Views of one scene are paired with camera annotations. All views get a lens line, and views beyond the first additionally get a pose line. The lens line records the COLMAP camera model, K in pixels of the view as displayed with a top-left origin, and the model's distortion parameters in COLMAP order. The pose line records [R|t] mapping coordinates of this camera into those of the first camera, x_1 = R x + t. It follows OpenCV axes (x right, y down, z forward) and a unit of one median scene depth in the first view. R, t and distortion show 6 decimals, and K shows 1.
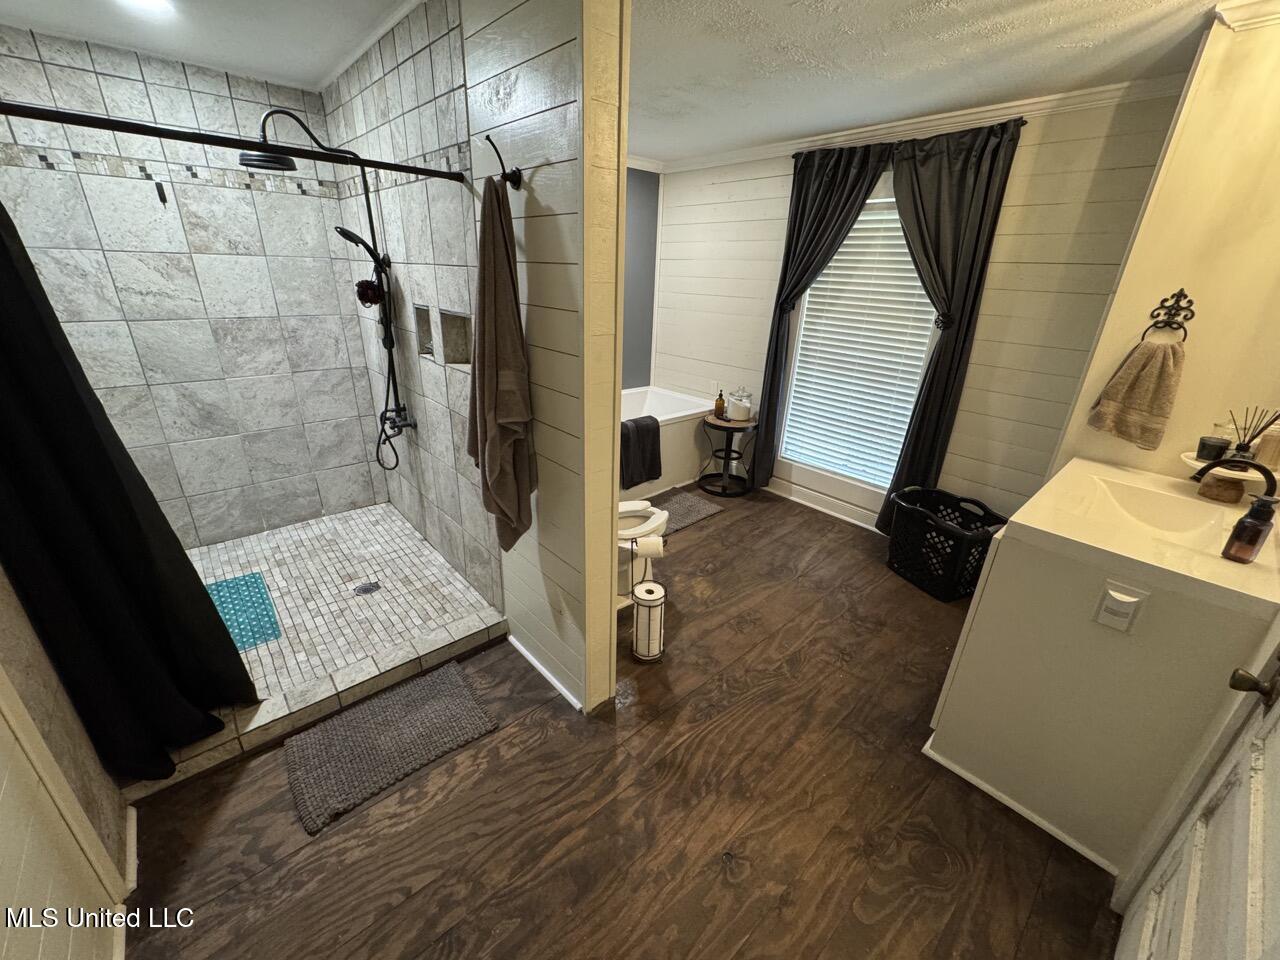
lens RADIAL K [[509.6, 0, 642.2], [0, 509.6, 480.5], [0, 0, 1]] dist [-0.003872, -0.000220]
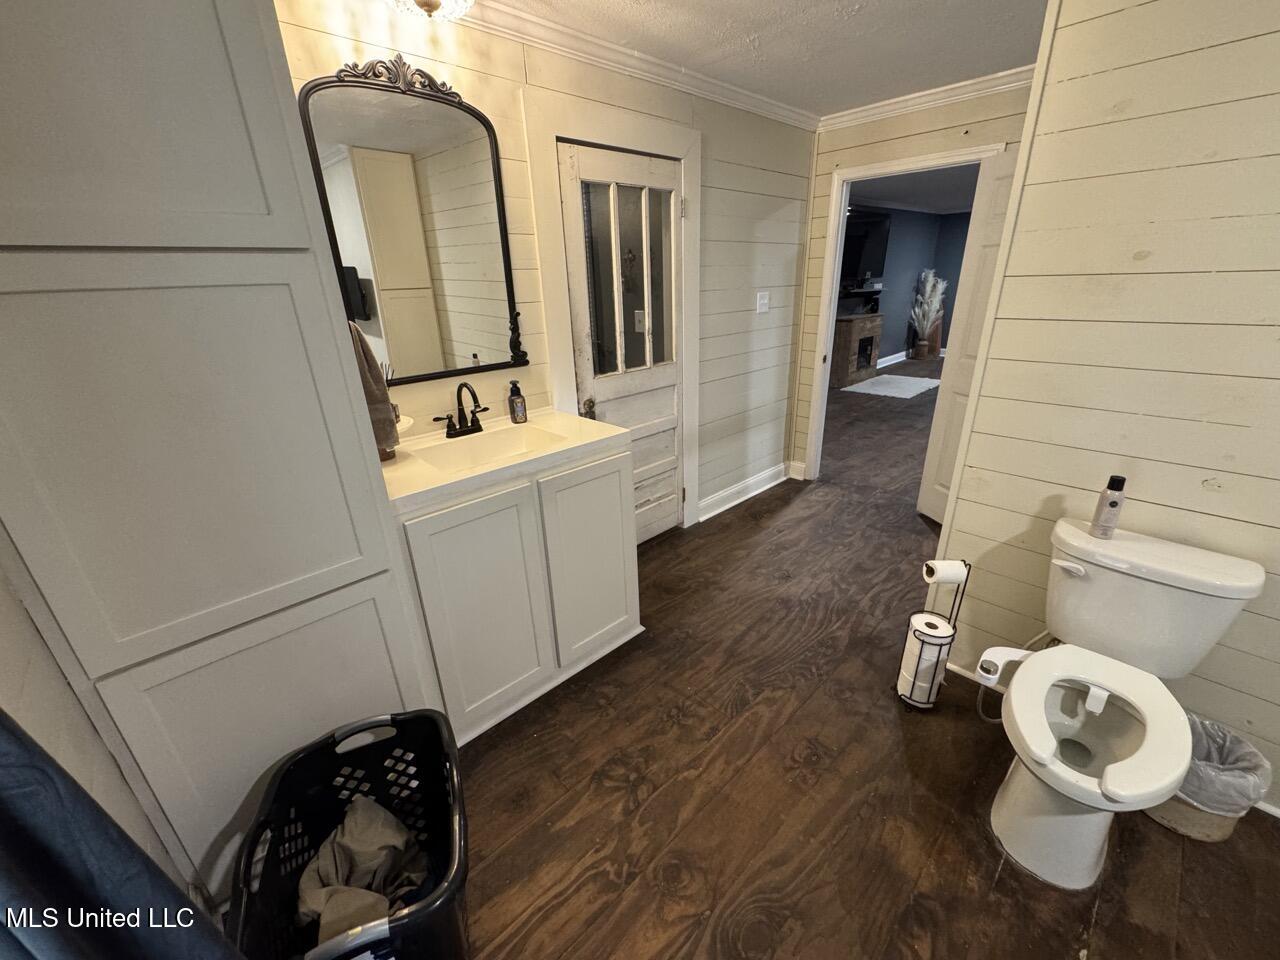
lens RADIAL K [[509.6, 0, 641.8], [0, 509.6, 480.3], [0, 0, 1]] dist [-0.003872, -0.000220]
pose [[-0.999716, 0.007994, -0.022466, 0.303936], [-0.009698, 0.724387, 0.689325, -0.314010], [0.021785, 0.689347, -0.724104, 0.862581]]
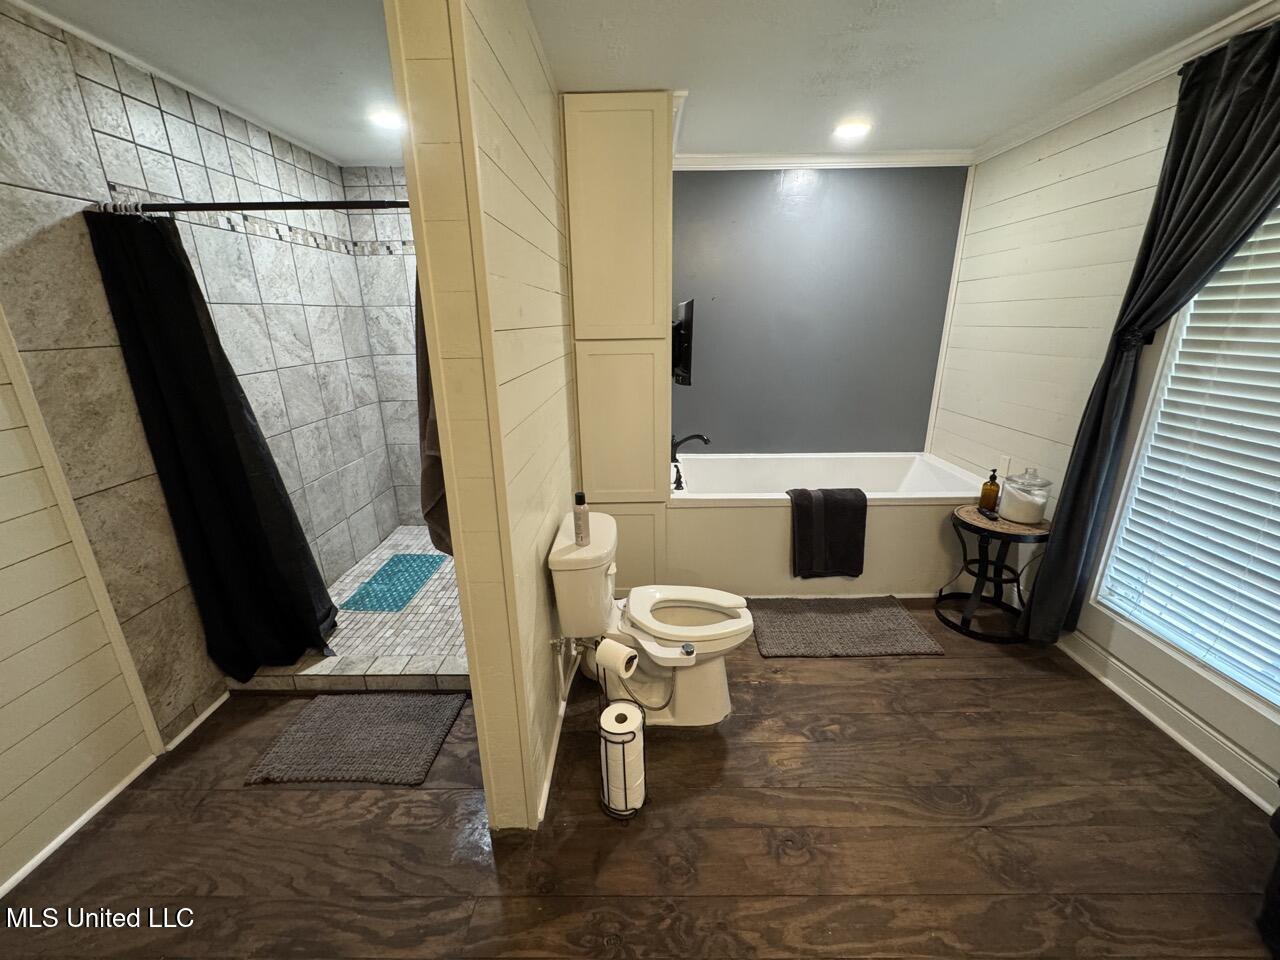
lens RADIAL K [[509.6, 0, 638.3], [0, 509.6, 480.9], [0, 0, 1]] dist [-0.003872, -0.000220]
pose [[0.735898, 0.160291, -0.657846, 0.272375], [-0.221237, 0.975170, -0.009875, -0.064250], [0.639929, 0.152806, 0.753088, 0.256555]]
